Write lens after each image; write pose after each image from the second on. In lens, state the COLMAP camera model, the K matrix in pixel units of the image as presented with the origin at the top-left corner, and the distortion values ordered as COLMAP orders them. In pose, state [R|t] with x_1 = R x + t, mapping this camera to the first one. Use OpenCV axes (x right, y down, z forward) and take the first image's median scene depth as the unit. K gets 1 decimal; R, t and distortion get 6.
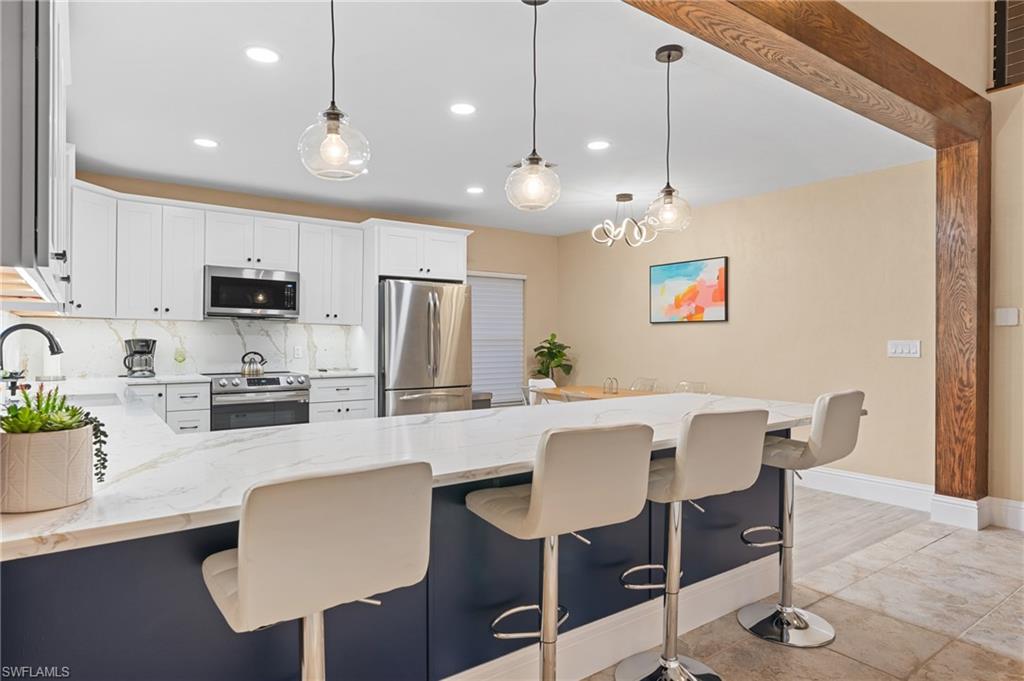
lens RADIAL K [[595.5, 0, 509.3], [0, 595.5, 344.0], [0, 0, 1]] dist [-0.001539, 0.001839]
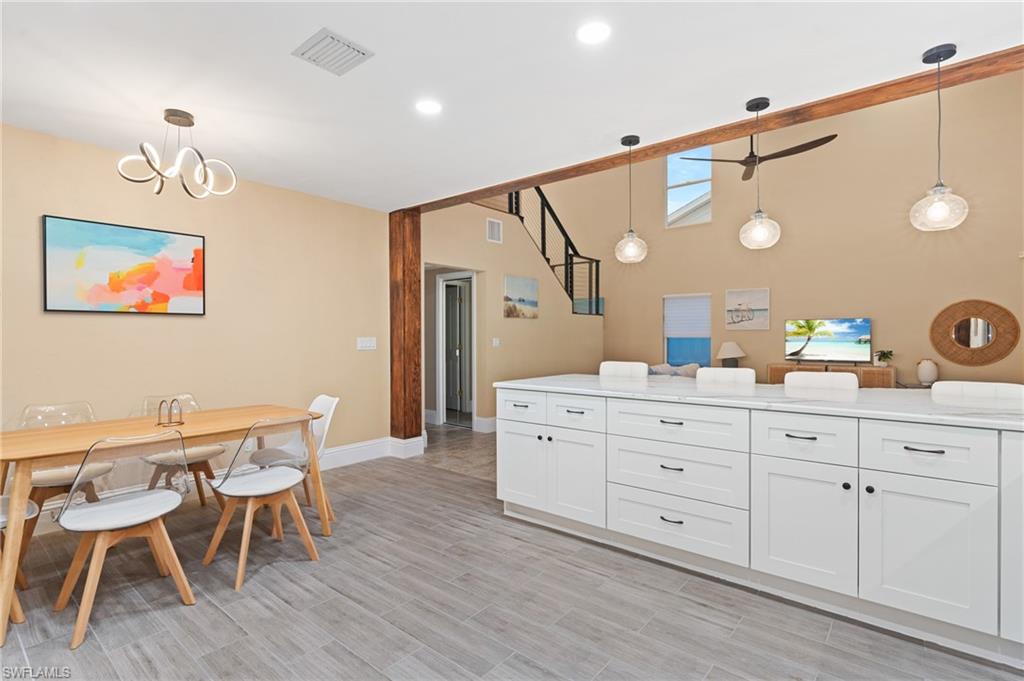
lens RADIAL K [[491.6, 0, 507.3], [0, 491.6, 339.3], [0, 0, 1]] dist [-0.004356, -0.001495]
pose [[-0.247340, -0.005661, 0.968912, -0.415115], [0.011771, 0.999892, 0.008846, -0.006617], [-0.968857, 0.013593, -0.247246, 0.799609]]
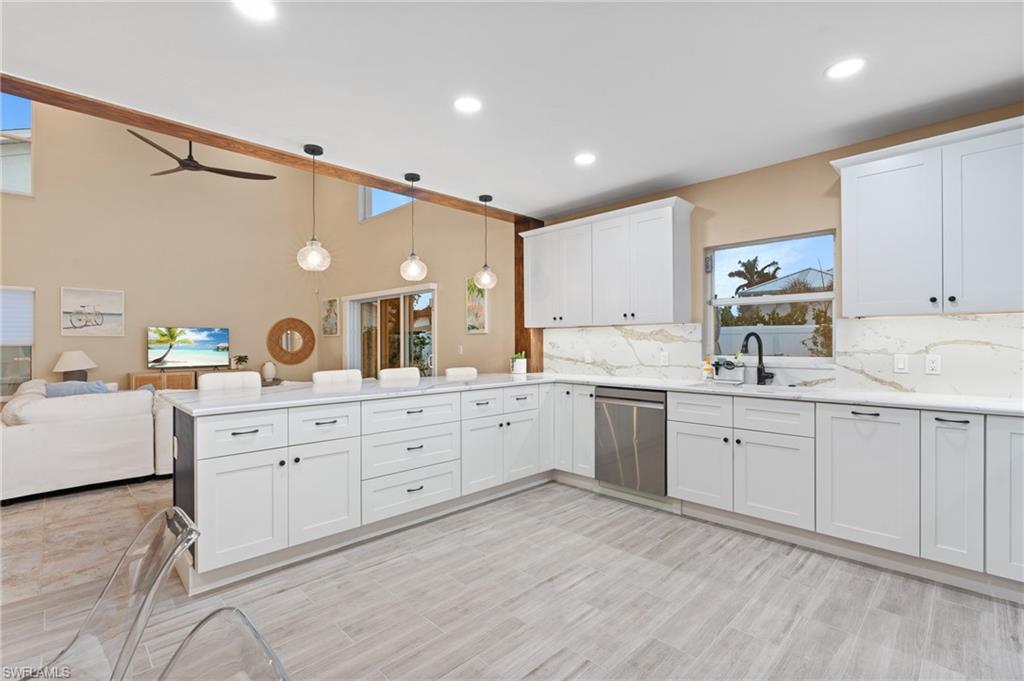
lens RADIAL K [[465.6, 0, 508.2], [0, 465.6, 346.5], [0, 0, 1]] dist [-0.010279, 0.003053]
pose [[-0.988560, 0.002004, -0.150814, -0.018821], [-0.000740, 0.999835, 0.018130, -0.010318], [0.150825, 0.018034, -0.988396, 1.109180]]
